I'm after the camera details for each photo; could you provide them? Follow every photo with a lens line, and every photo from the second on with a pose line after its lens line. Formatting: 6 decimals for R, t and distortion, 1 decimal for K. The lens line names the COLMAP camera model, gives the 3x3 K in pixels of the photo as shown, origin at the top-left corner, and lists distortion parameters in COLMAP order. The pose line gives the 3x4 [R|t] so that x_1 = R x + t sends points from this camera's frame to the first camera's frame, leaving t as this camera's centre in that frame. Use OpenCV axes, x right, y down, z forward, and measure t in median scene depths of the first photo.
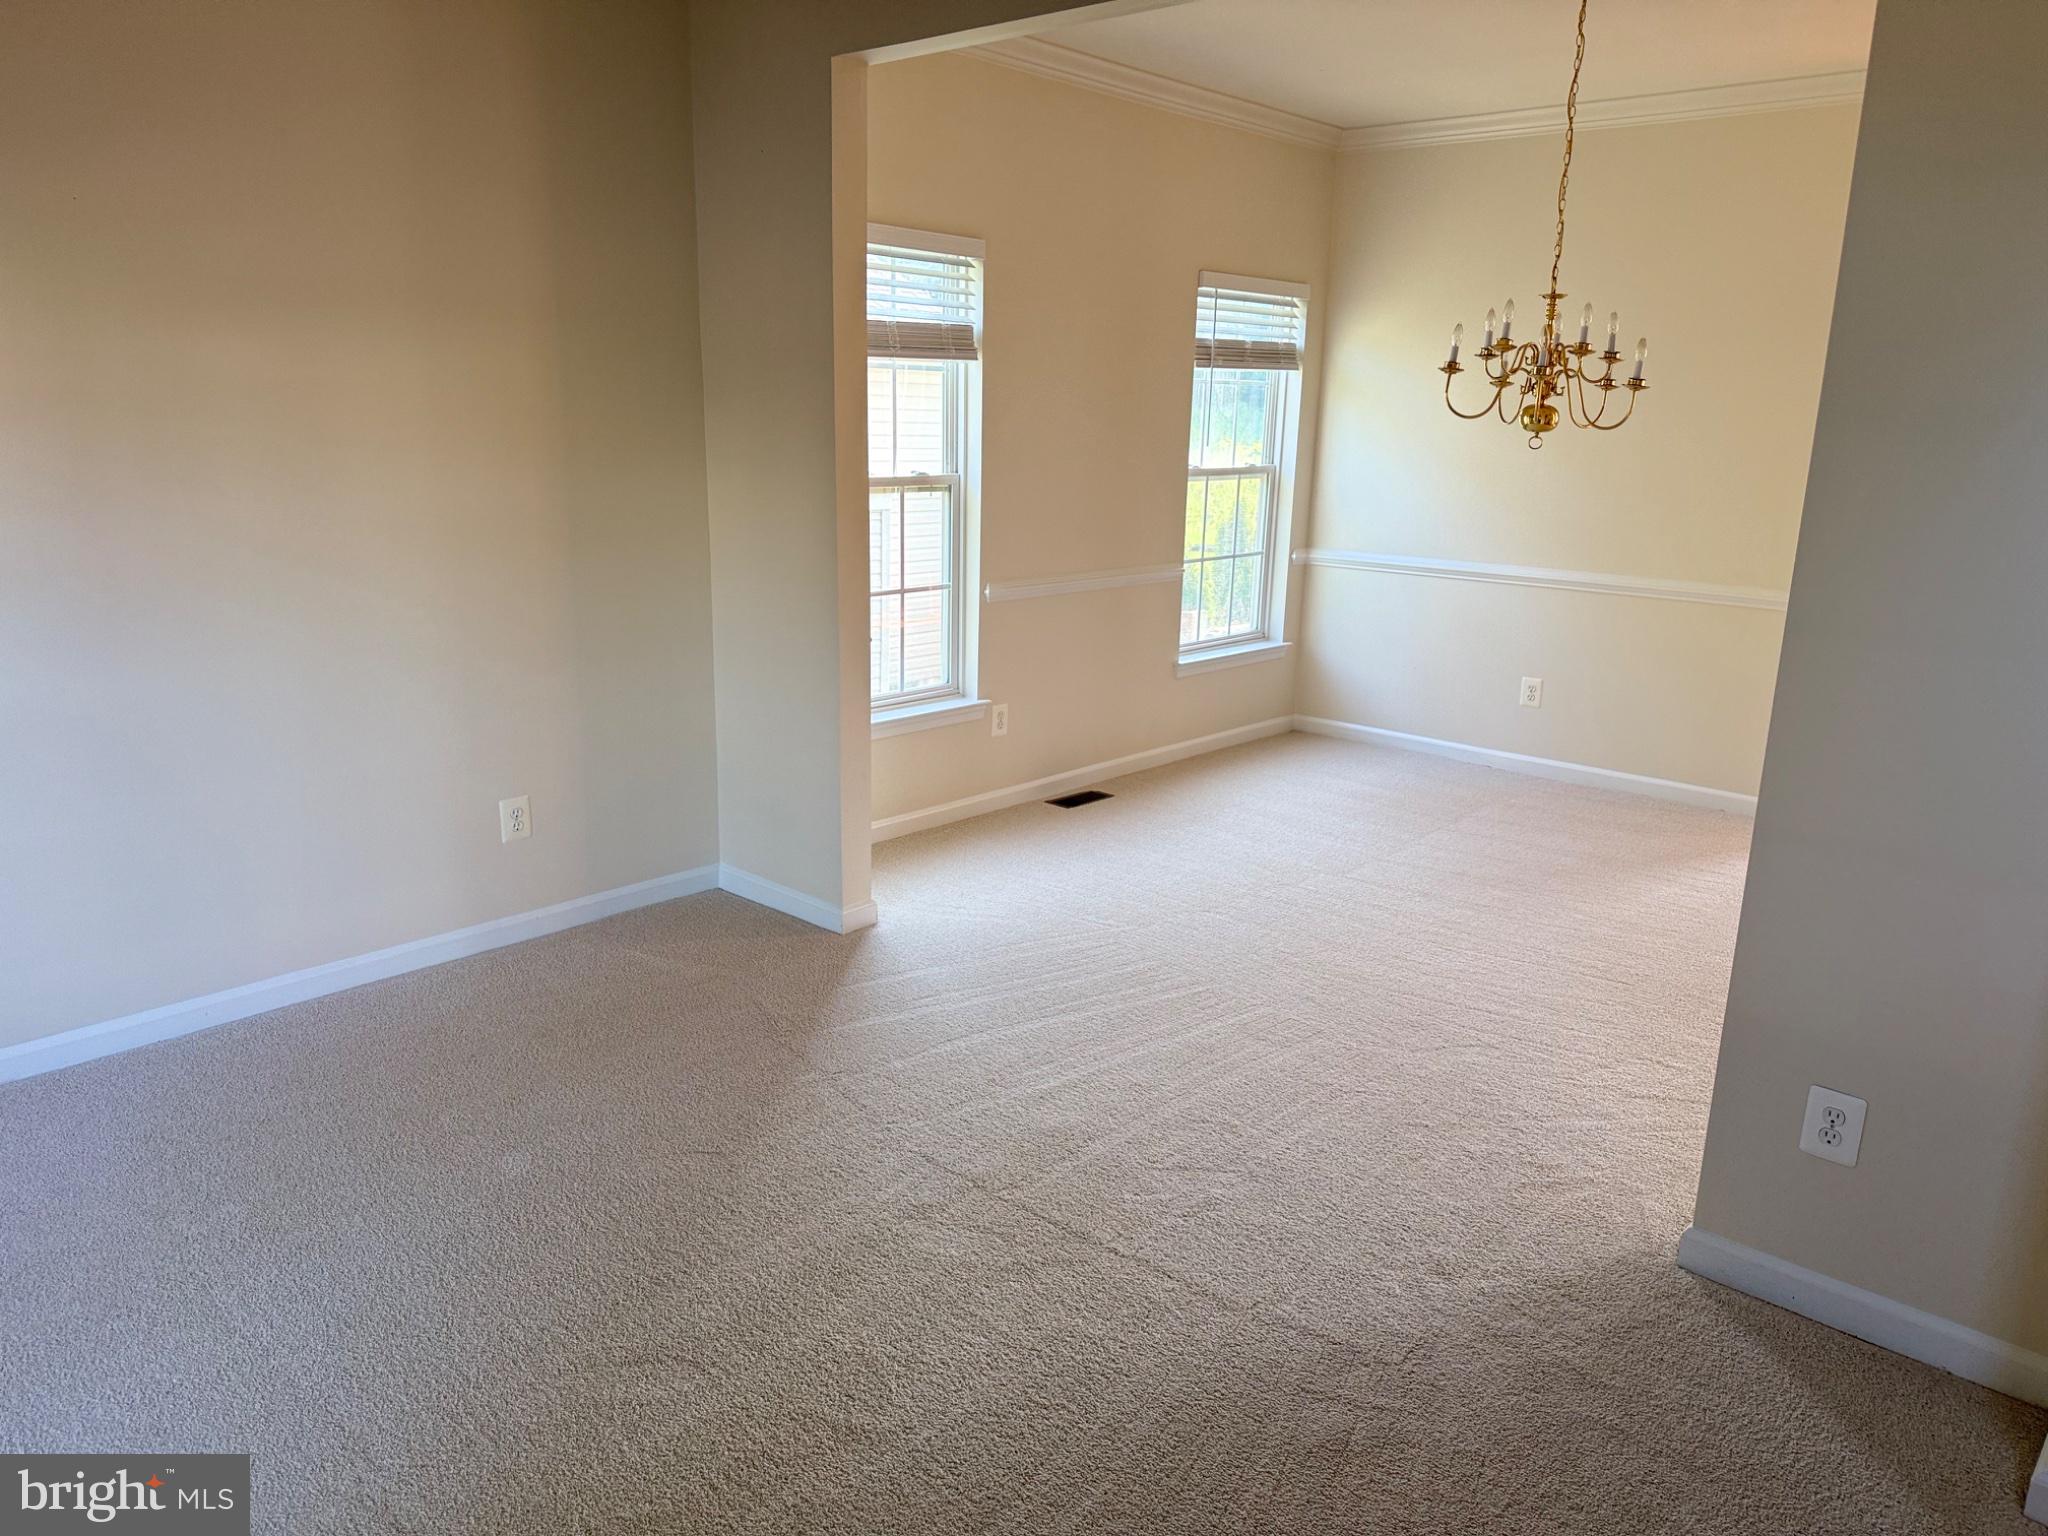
lens RADIAL K [[1461.2, 0, 1024.0], [0, 1461.2, 768.0], [0, 0, 1]] dist [0.010951, -0.008479]
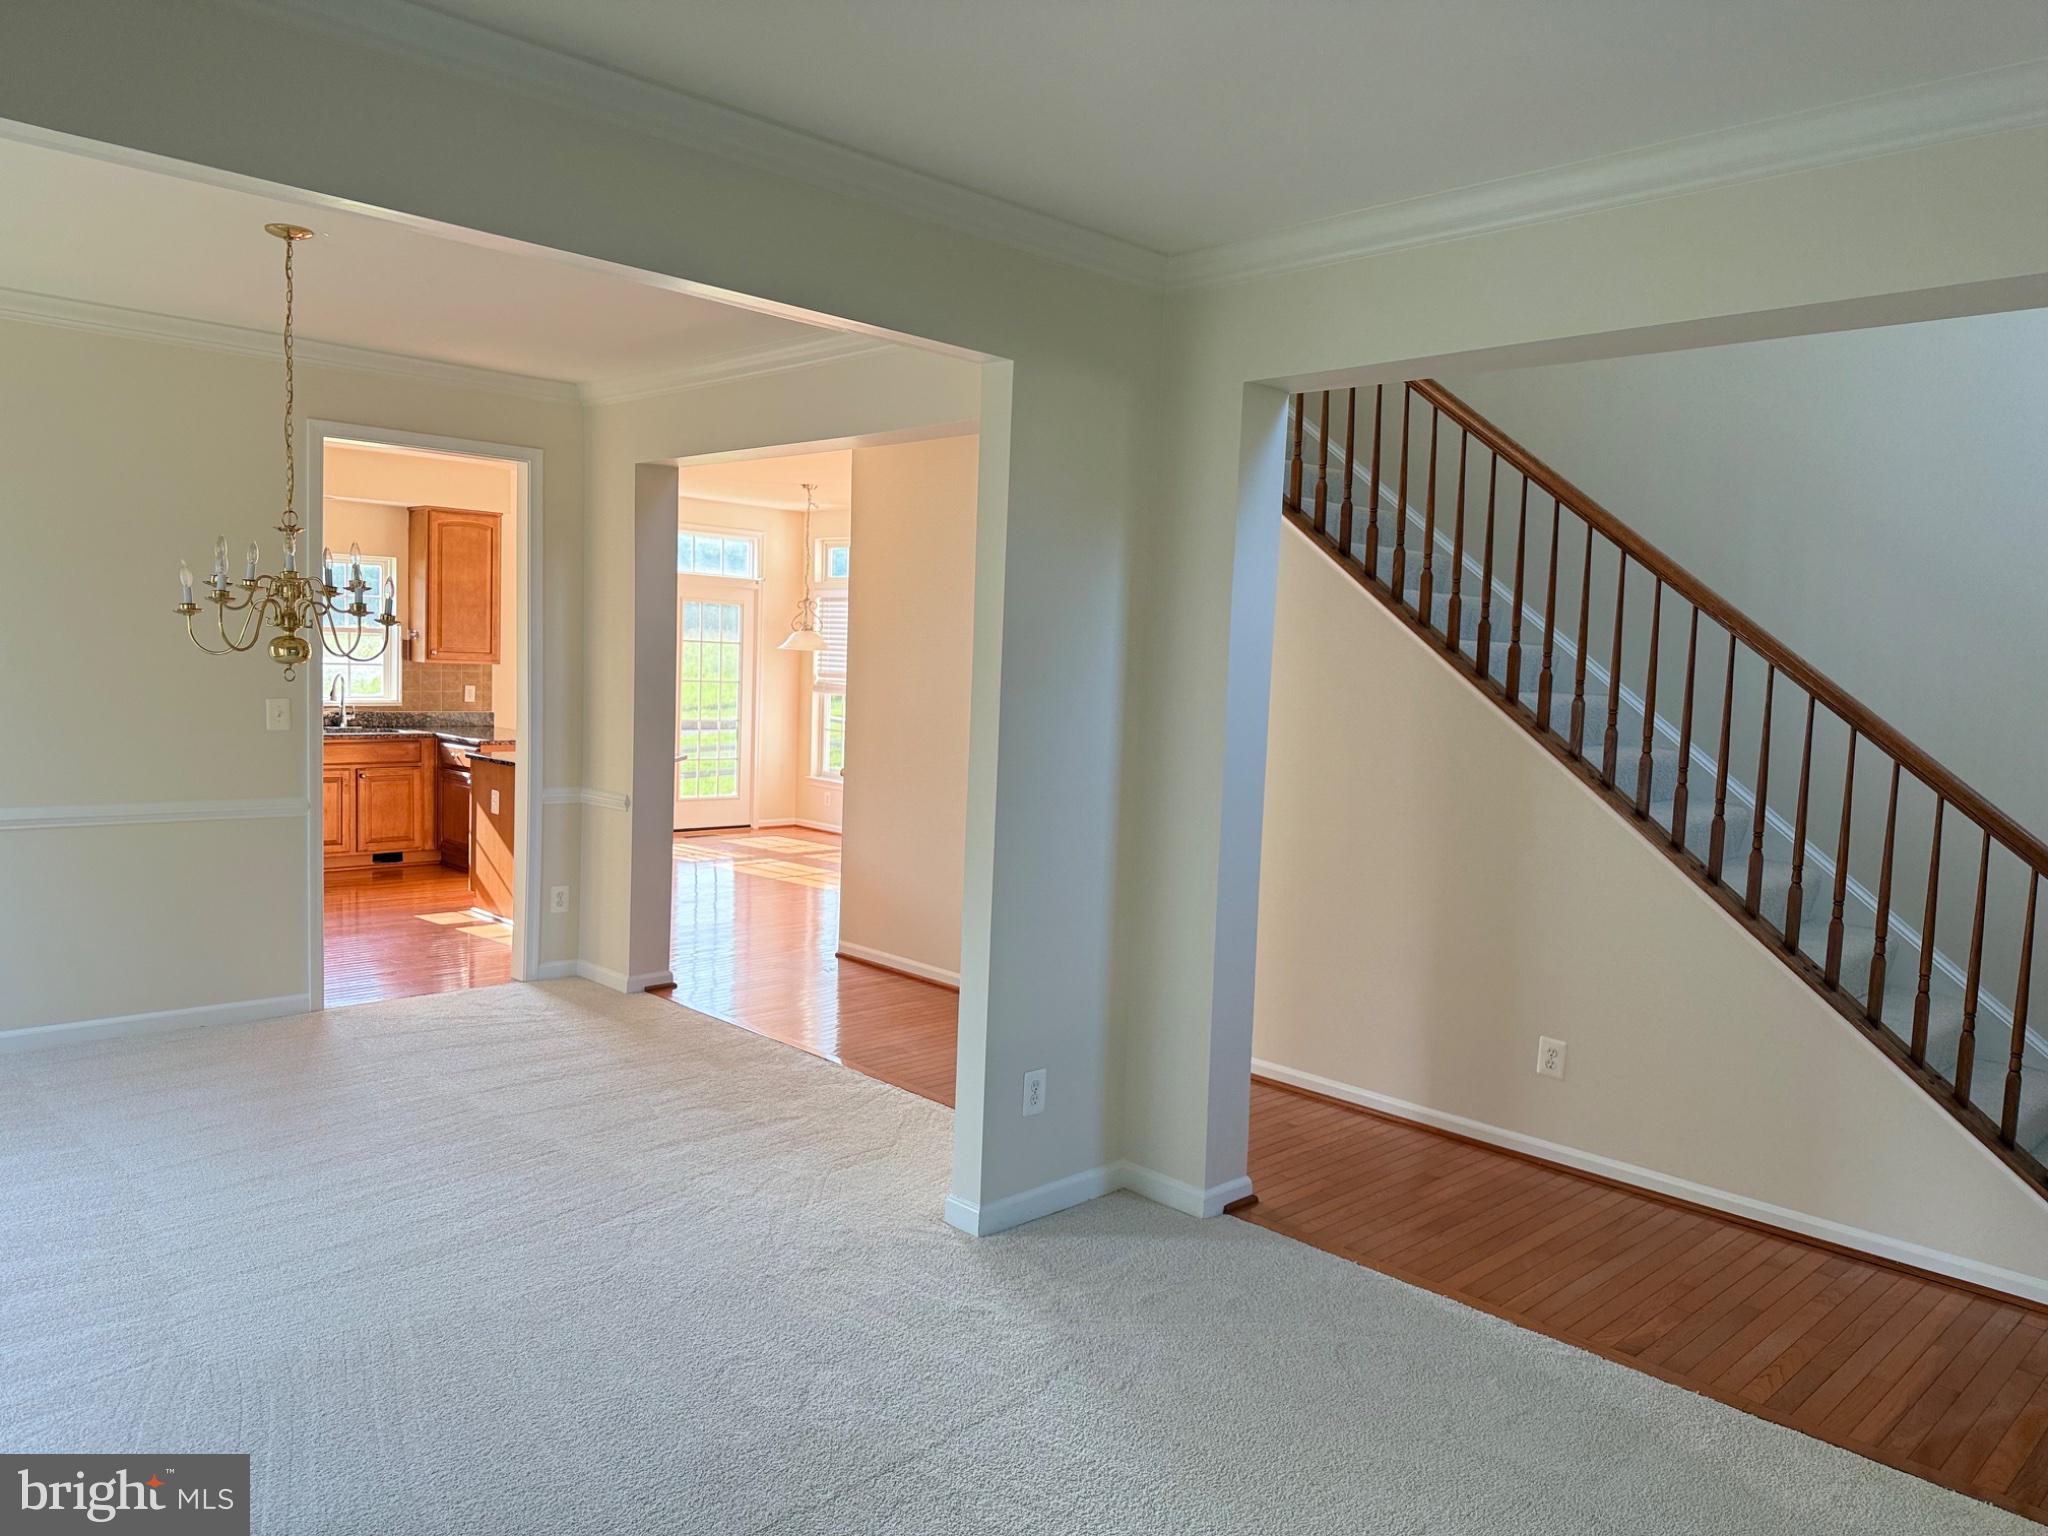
lens RADIAL K [[1458.6, 0, 1024.0], [0, 1458.6, 768.0], [0, 0, 1]] dist [-0.007145, 0.022277]
pose [[0.084430, -0.097250, 0.991672, -1.014499], [0.211120, 0.974377, 0.077579, -0.233812], [-0.973807, 0.202812, 0.102798, 0.762547]]
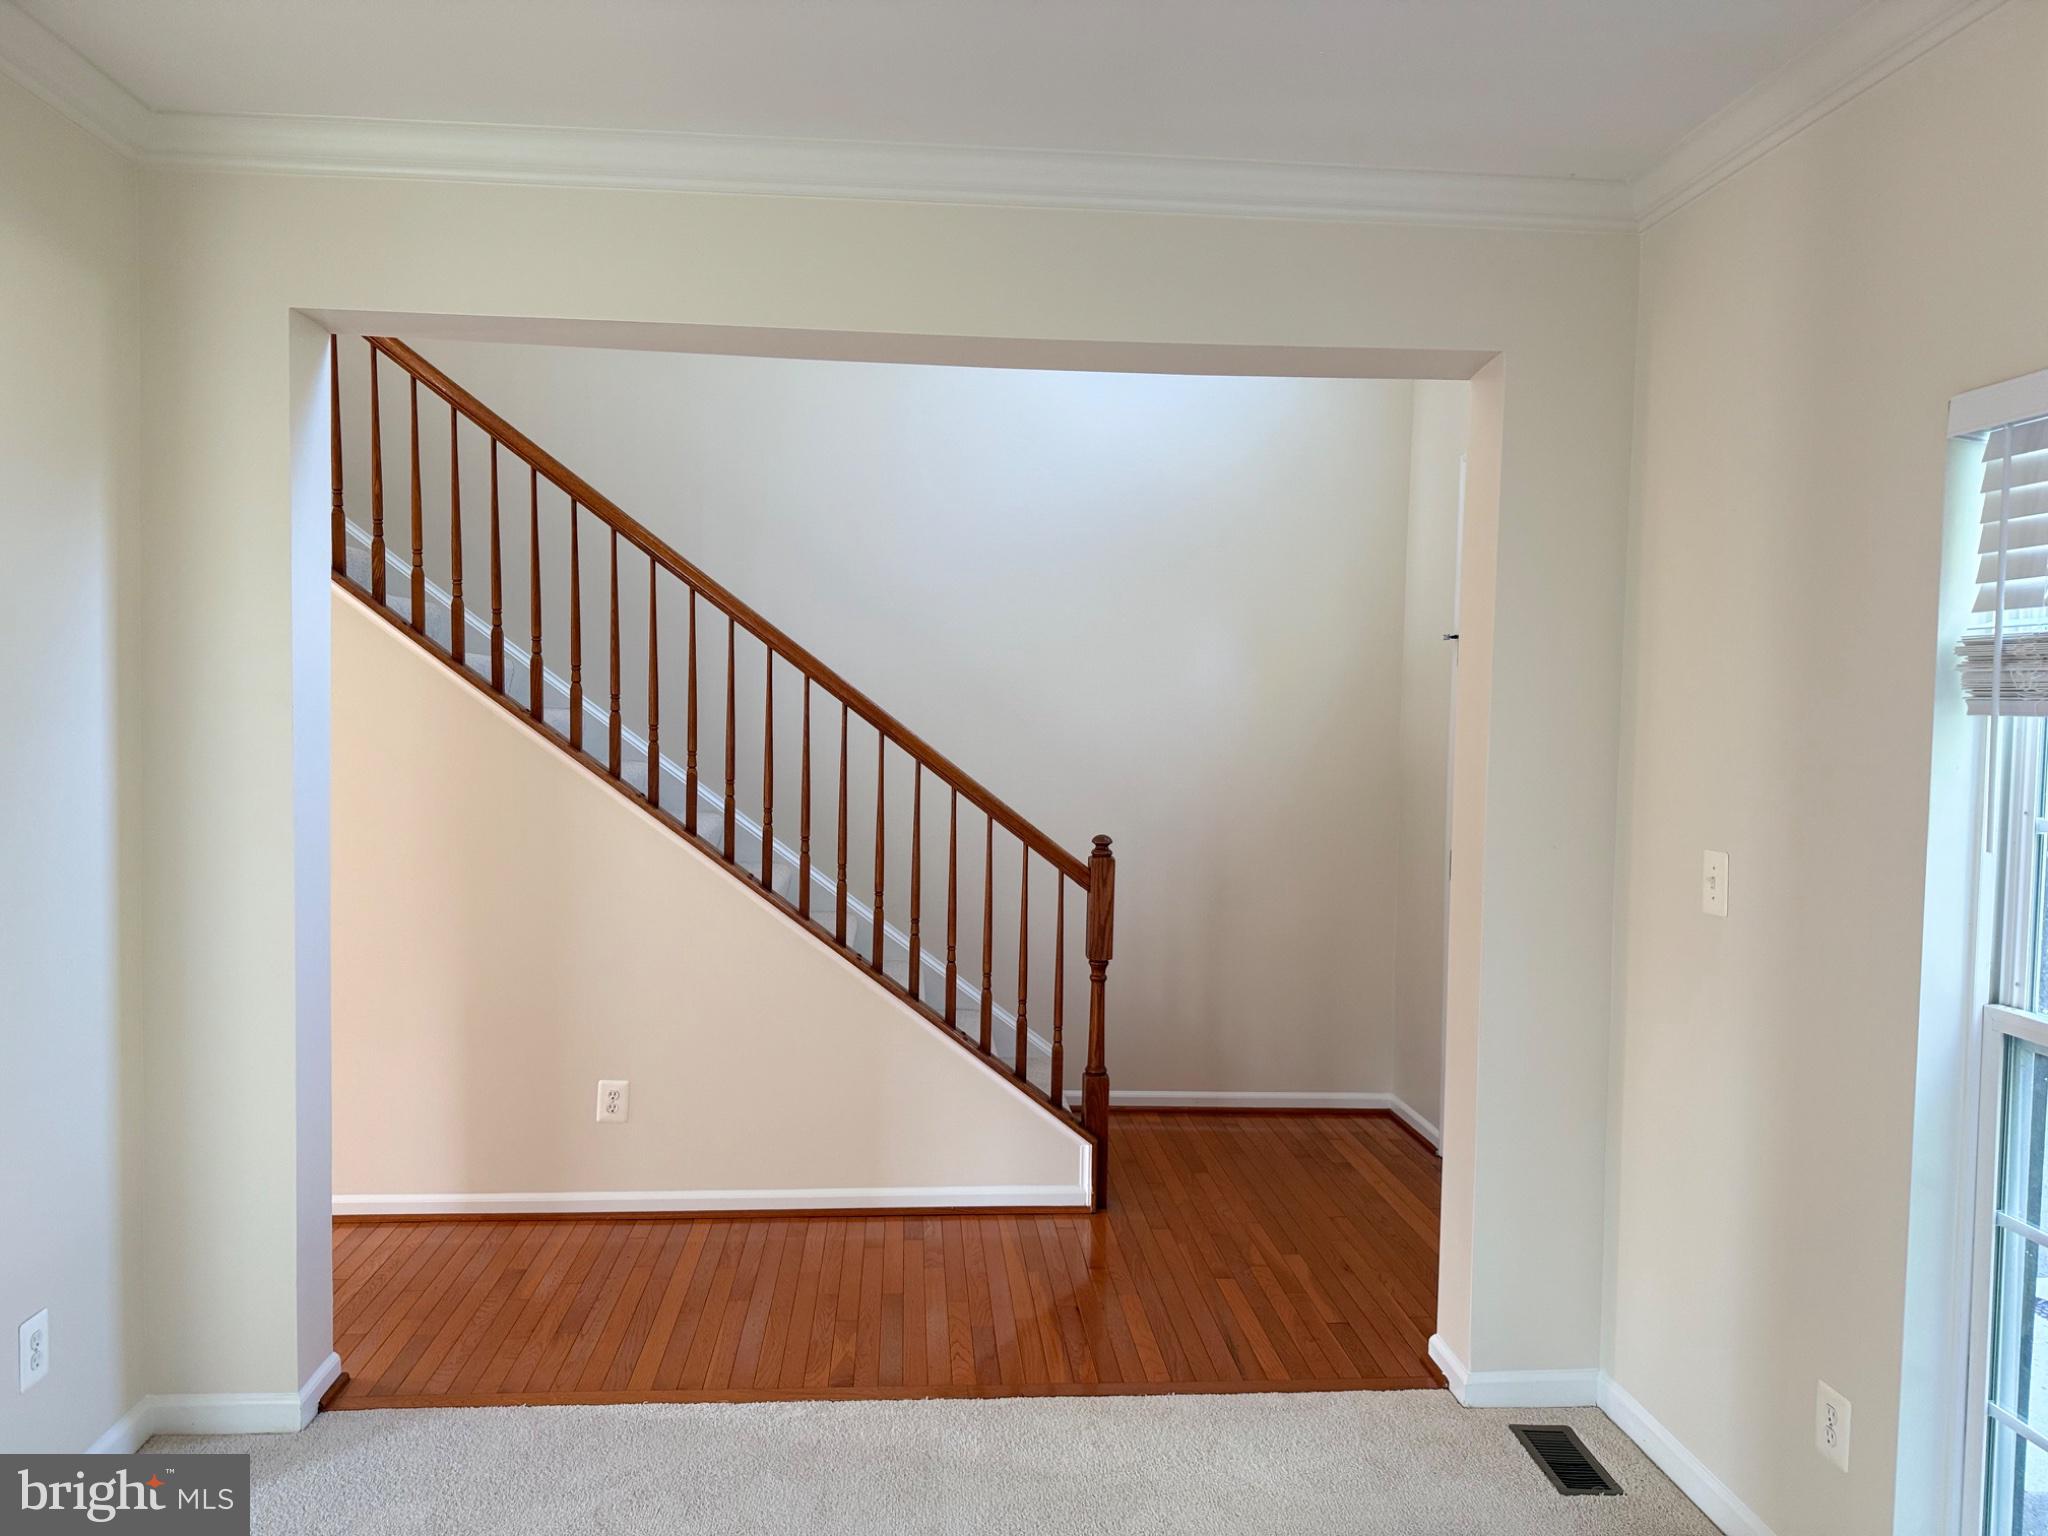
lens RADIAL K [[1461.2, 0, 1024.0], [0, 1461.2, 768.0], [0, 0, 1]] dist [0.010951, -0.008479]
pose [[-0.717041, -0.073438, 0.693151, -0.667199], [0.139084, 0.959362, 0.245521, -0.320746], [-0.683014, 0.272455, -0.677688, 1.103923]]
